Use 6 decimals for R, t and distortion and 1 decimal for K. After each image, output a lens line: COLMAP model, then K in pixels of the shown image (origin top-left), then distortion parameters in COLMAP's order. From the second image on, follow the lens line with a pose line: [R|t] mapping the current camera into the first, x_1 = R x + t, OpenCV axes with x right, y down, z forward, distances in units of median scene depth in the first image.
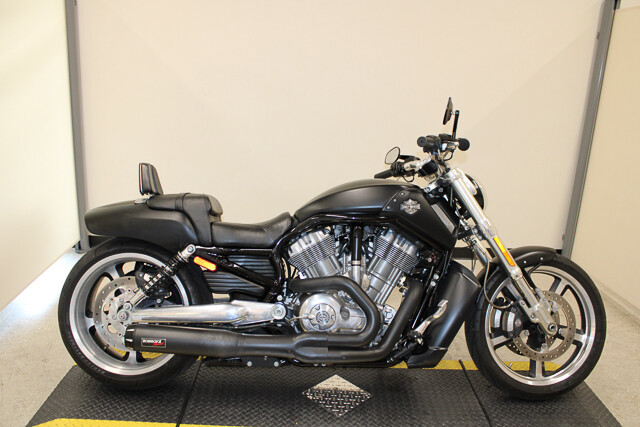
lens RADIAL K [[522.3, 0, 324.8], [0, 522.3, 217.8], [0, 0, 1]] dist [-0.155769, 0.124847]
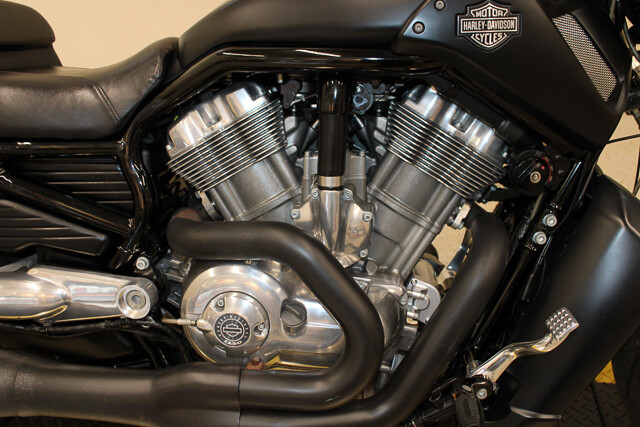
lens RADIAL K [[591.2, 0, 325.7], [0, 591.2, 216.8], [0, 0, 1]] dist [-0.089161, 0.000000]
pose [[0.989409, 0.032660, -0.141429, 0.114302], [0.014259, 0.947775, 0.318620, -0.022851], [0.144450, -0.317262, 0.937272, 0.581657]]
